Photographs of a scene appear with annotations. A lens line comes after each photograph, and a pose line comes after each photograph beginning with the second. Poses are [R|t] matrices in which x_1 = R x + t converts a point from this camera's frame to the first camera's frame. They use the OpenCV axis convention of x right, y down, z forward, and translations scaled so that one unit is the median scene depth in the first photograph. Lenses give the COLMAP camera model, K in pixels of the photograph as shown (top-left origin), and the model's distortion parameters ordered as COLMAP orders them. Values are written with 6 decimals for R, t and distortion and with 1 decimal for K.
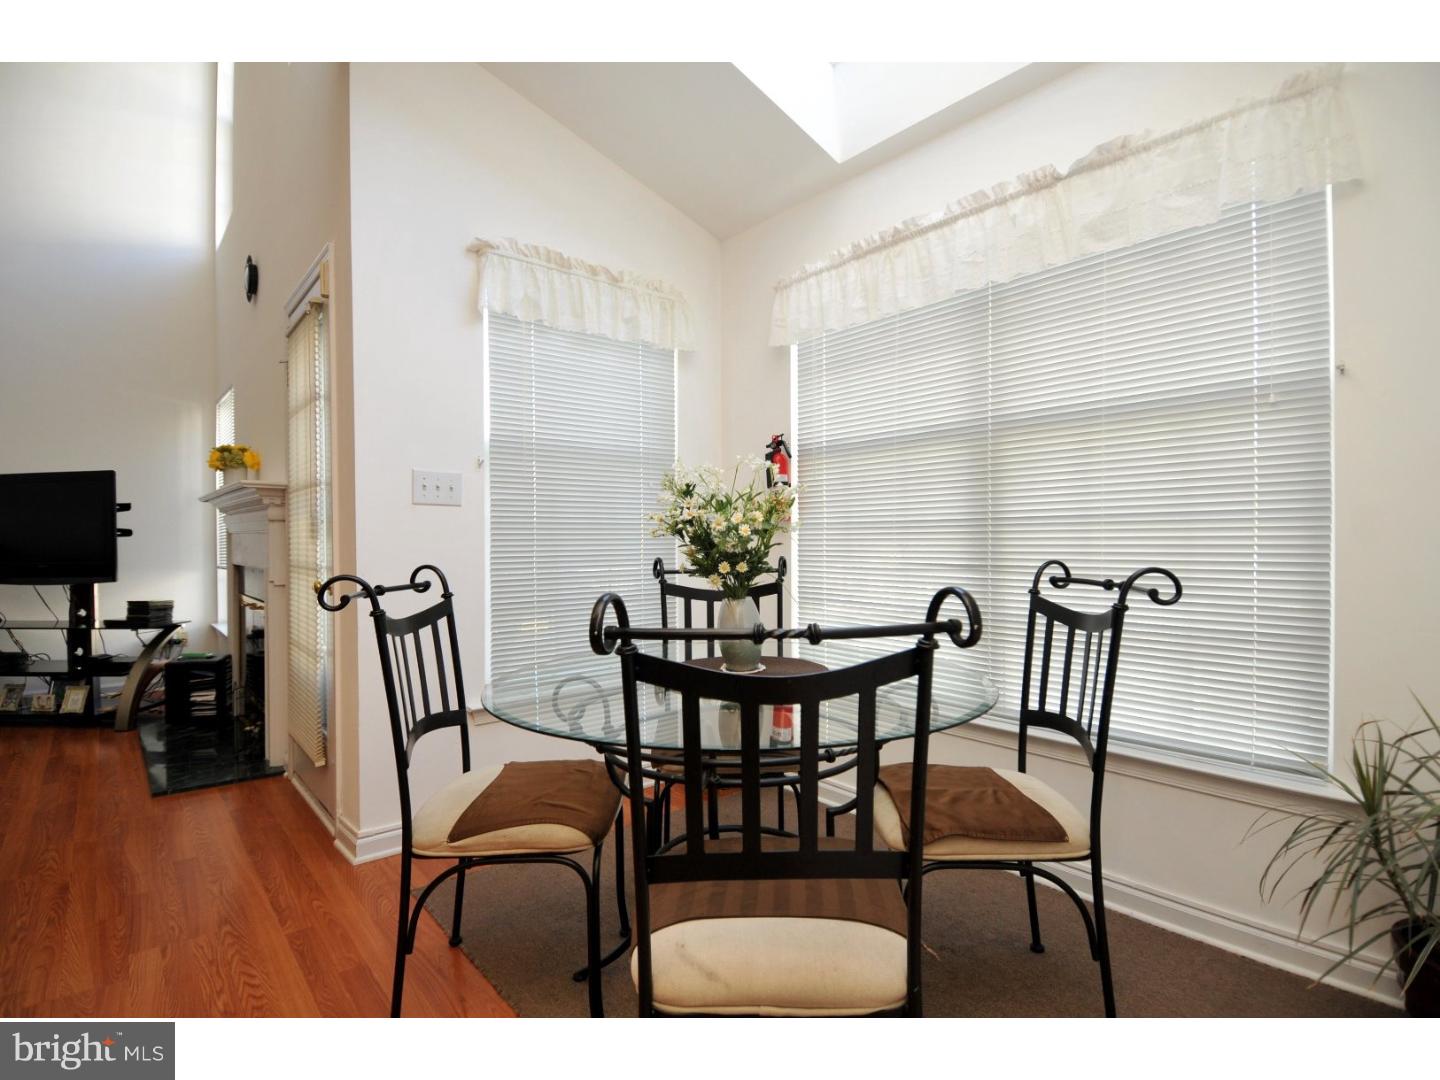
lens RADIAL K [[743.5, 0, 726.4], [0, 743.5, 547.7], [0, 0, 1]] dist [0.046367, -0.050365]
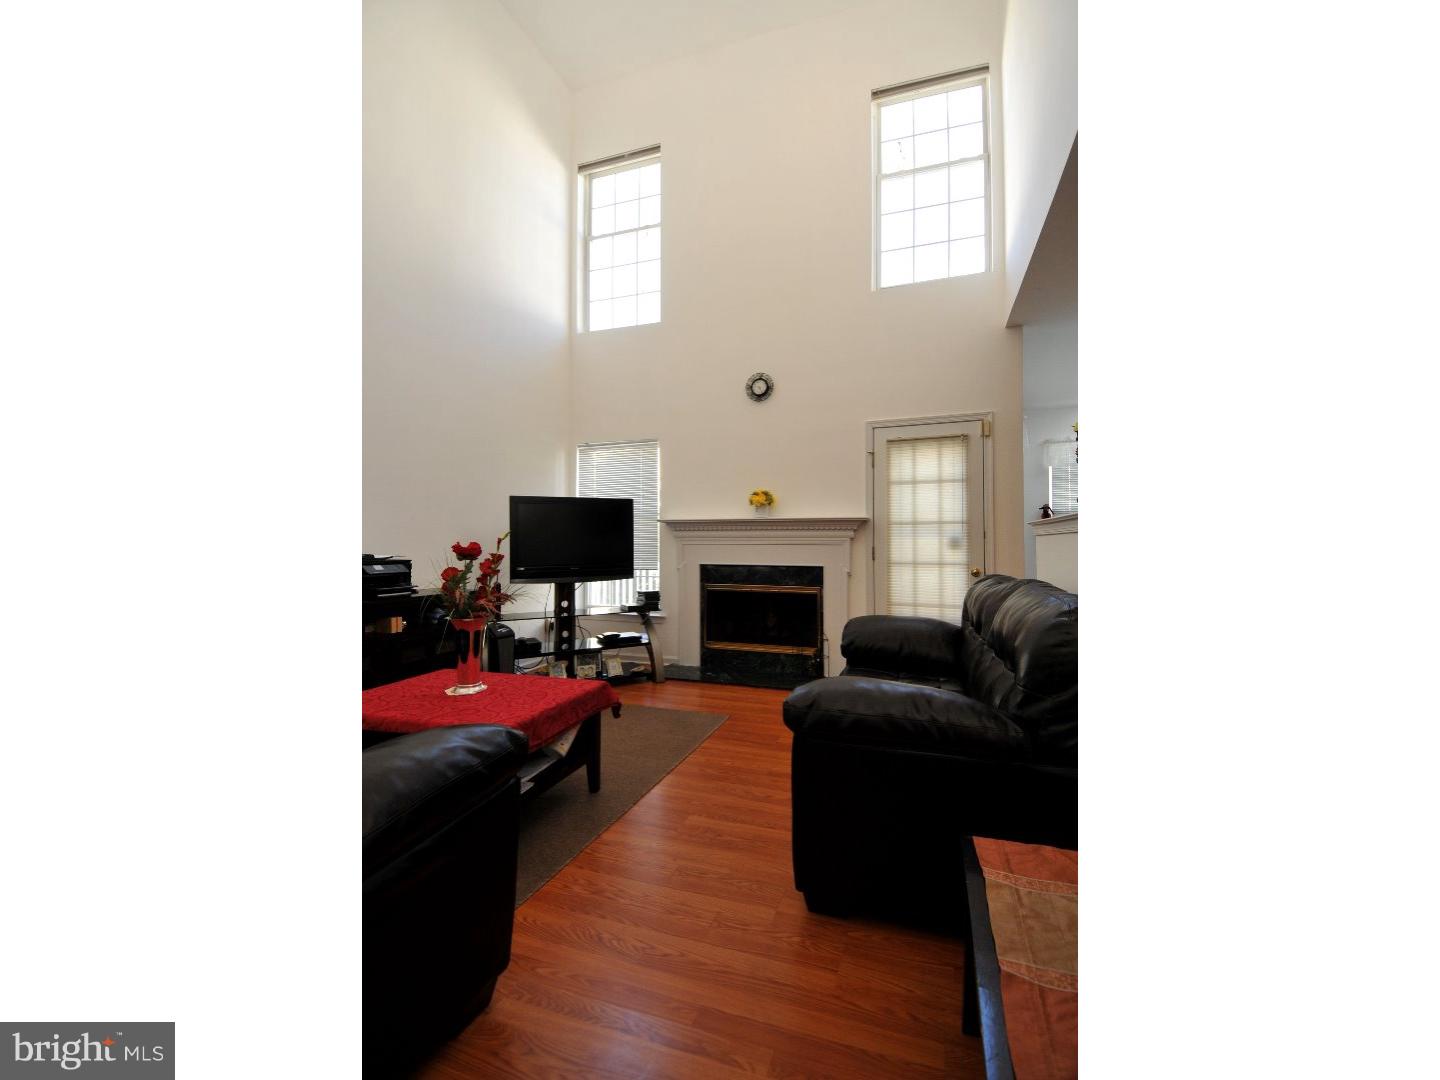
lens RADIAL K [[567.0, 0, 724.5], [0, 567.0, 535.0], [0, 0, 1]] dist [0.025458, -0.000155]
pose [[0.847775, 0.014436, 0.530160, -2.208356], [0.003876, 0.999434, -0.033412, 0.003083], [-0.530342, 0.030380, 0.847239, 0.026152]]
